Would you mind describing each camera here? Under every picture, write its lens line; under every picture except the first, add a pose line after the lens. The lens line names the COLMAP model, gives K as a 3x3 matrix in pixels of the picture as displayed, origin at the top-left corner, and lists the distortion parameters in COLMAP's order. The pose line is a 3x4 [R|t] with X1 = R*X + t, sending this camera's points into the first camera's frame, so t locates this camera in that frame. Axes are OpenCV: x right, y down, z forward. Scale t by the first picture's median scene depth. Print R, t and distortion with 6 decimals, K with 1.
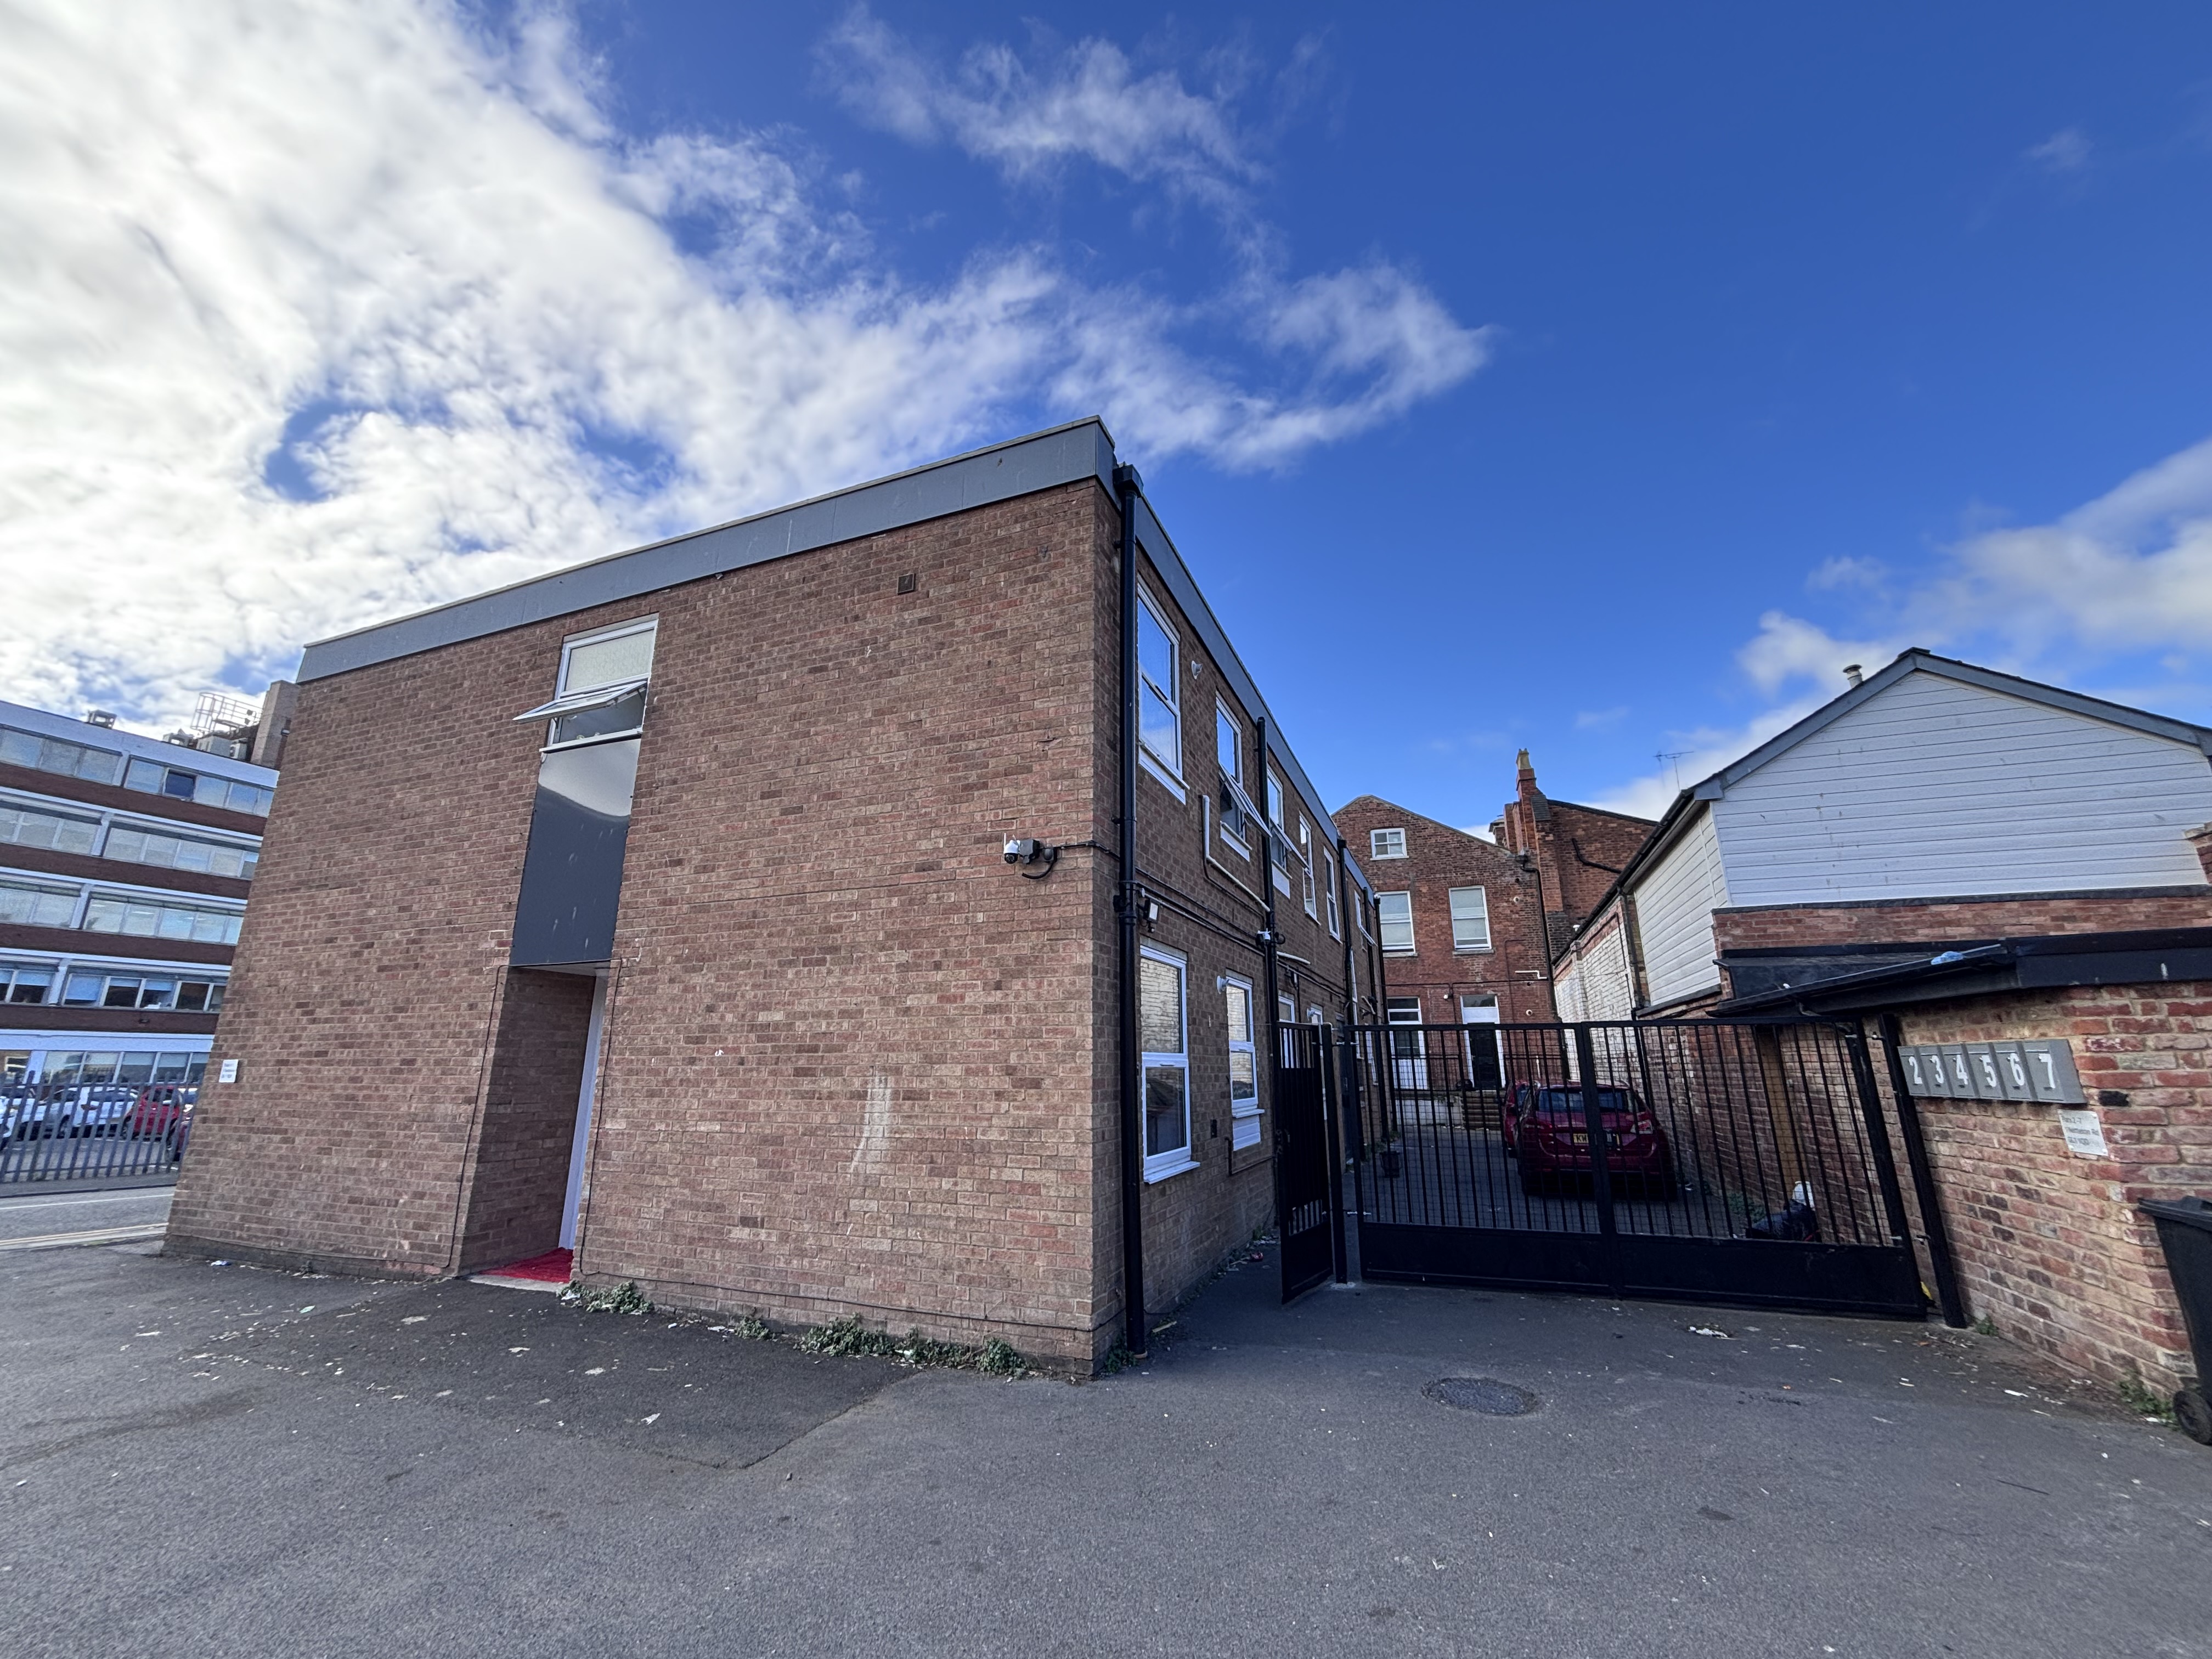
lens RADIAL K [[884.2, 0, 1106.0], [0, 884.2, 829.5], [0, 0, 1]] dist [-0.001443, -0.001132]
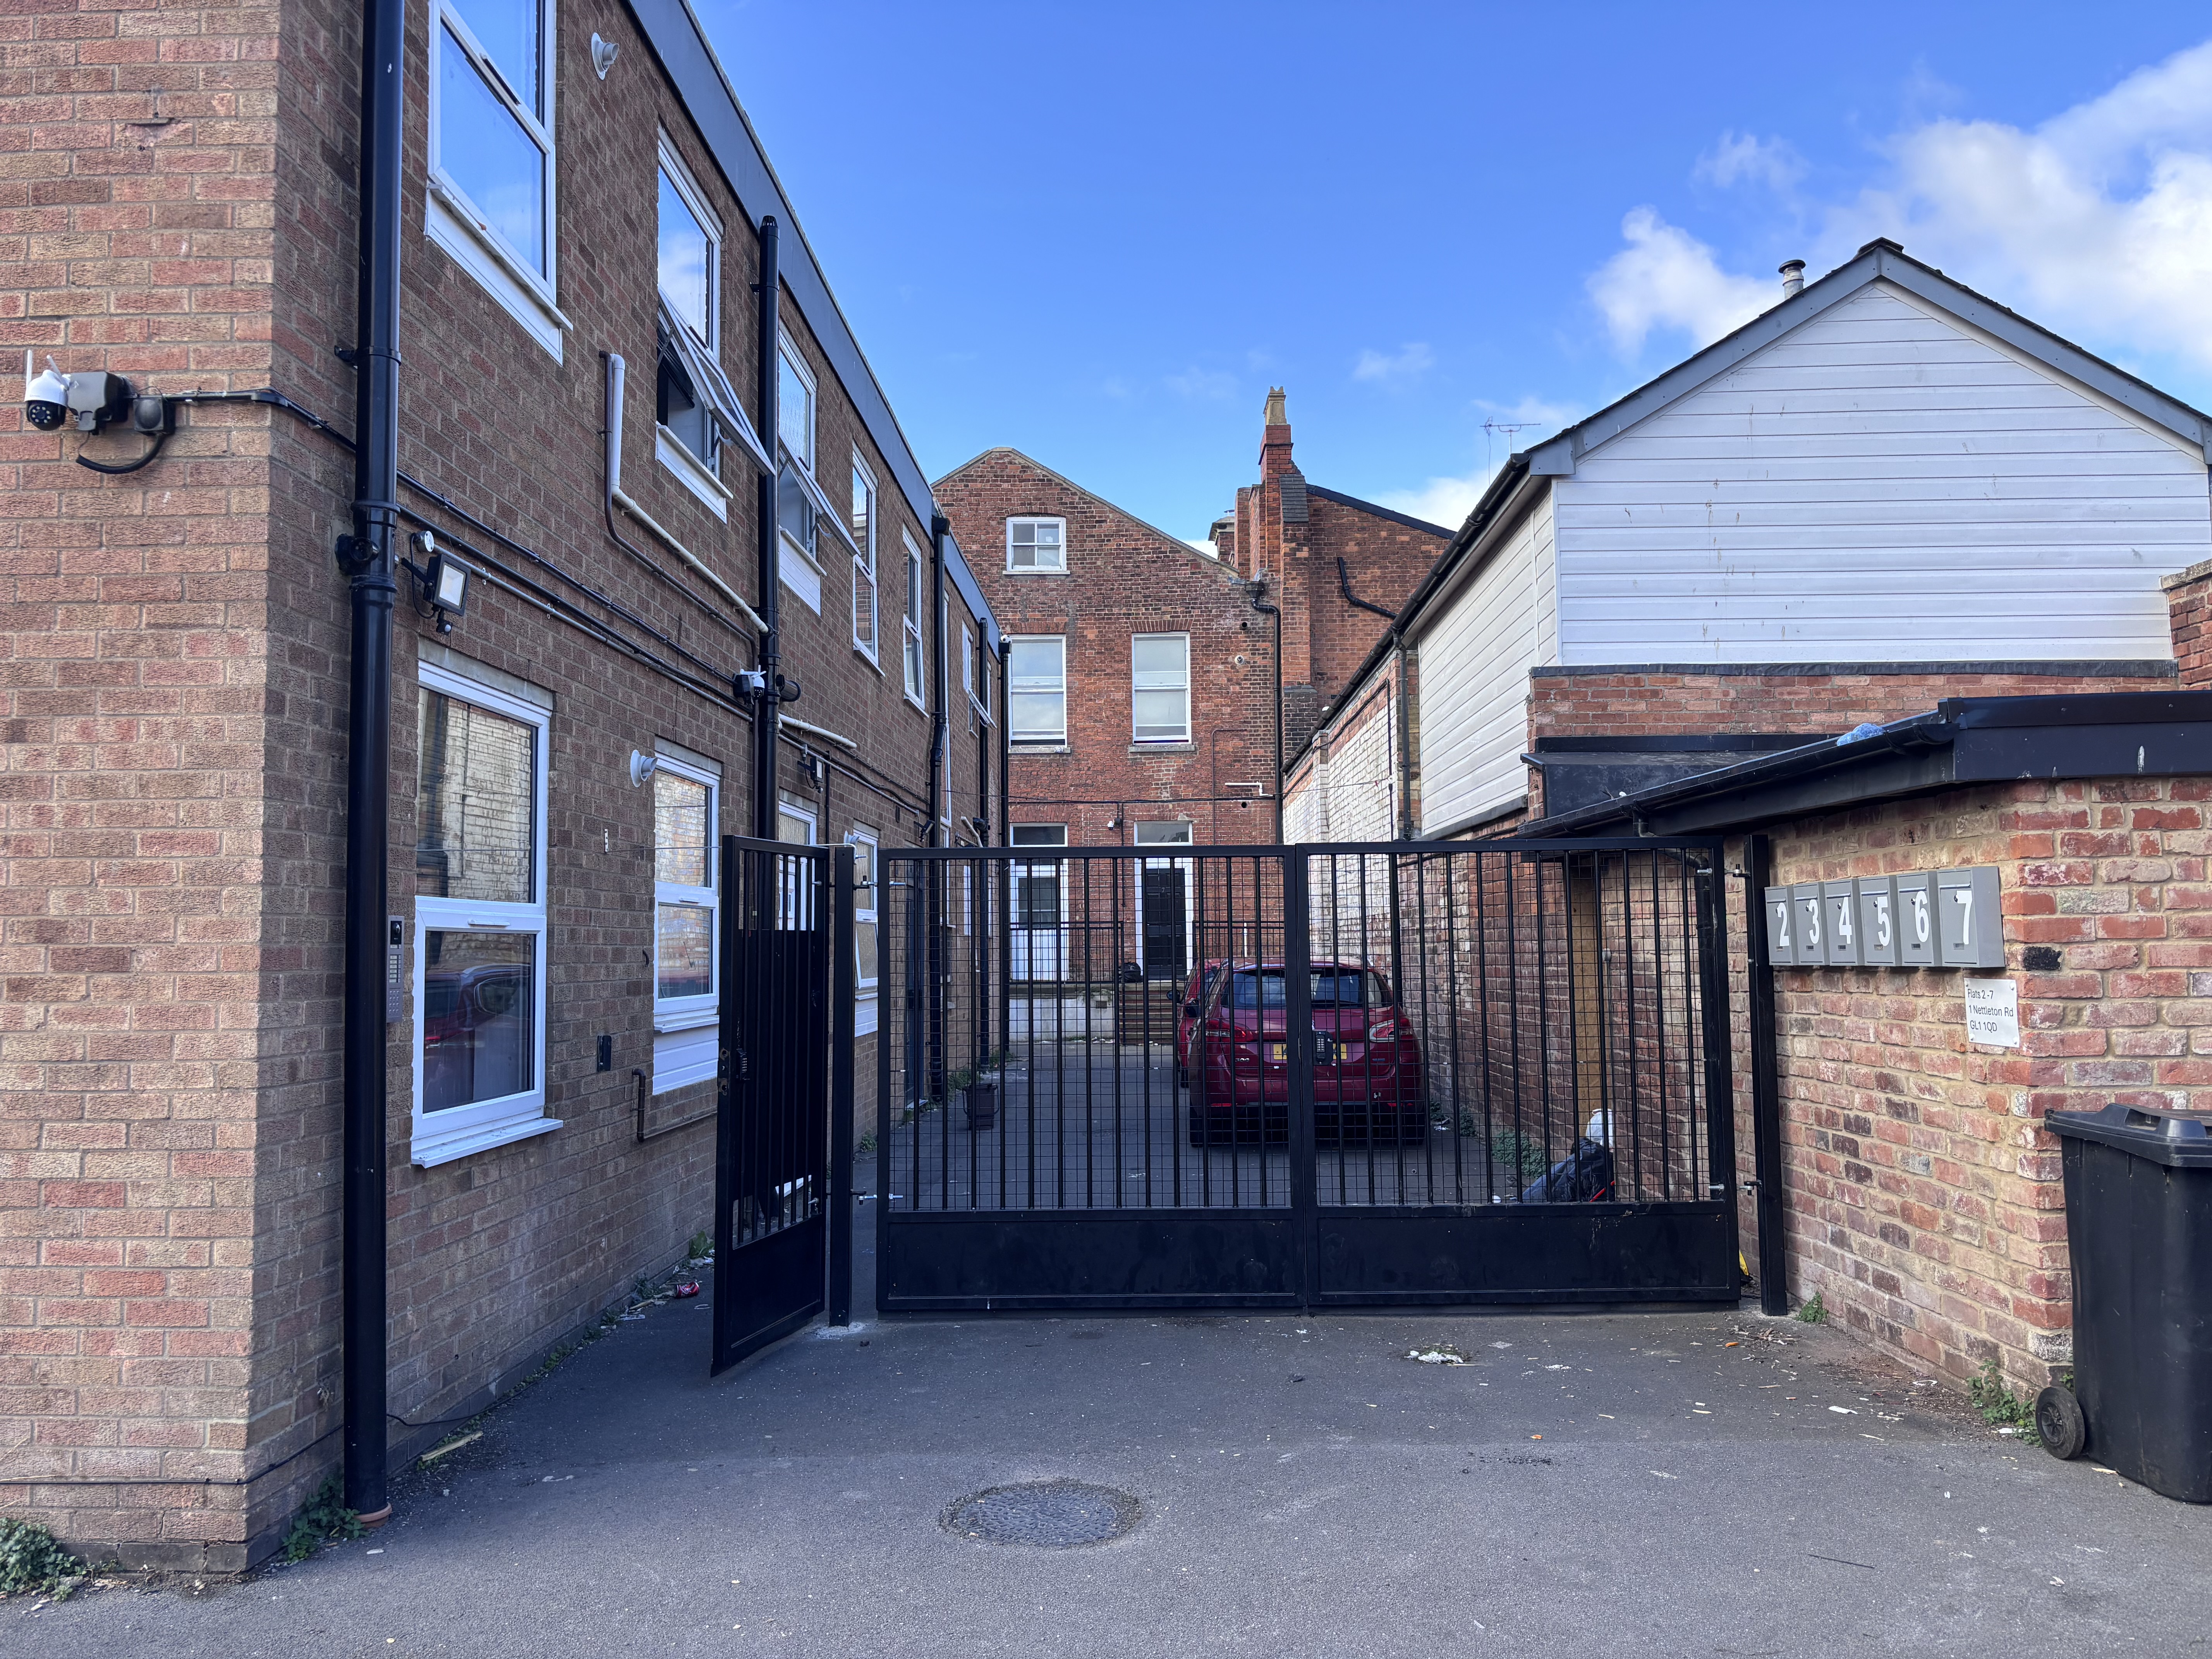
lens RADIAL K [[1673.9, 0, 1108.3], [0, 1673.9, 861.9], [0, 0, 1]] dist [0.057566, -0.117858]
pose [[0.936914, 0.008363, 0.349460, 0.075592], [-0.081241, 0.977549, 0.194417, 0.042031], [-0.339989, -0.210542, 0.916559, 0.102549]]
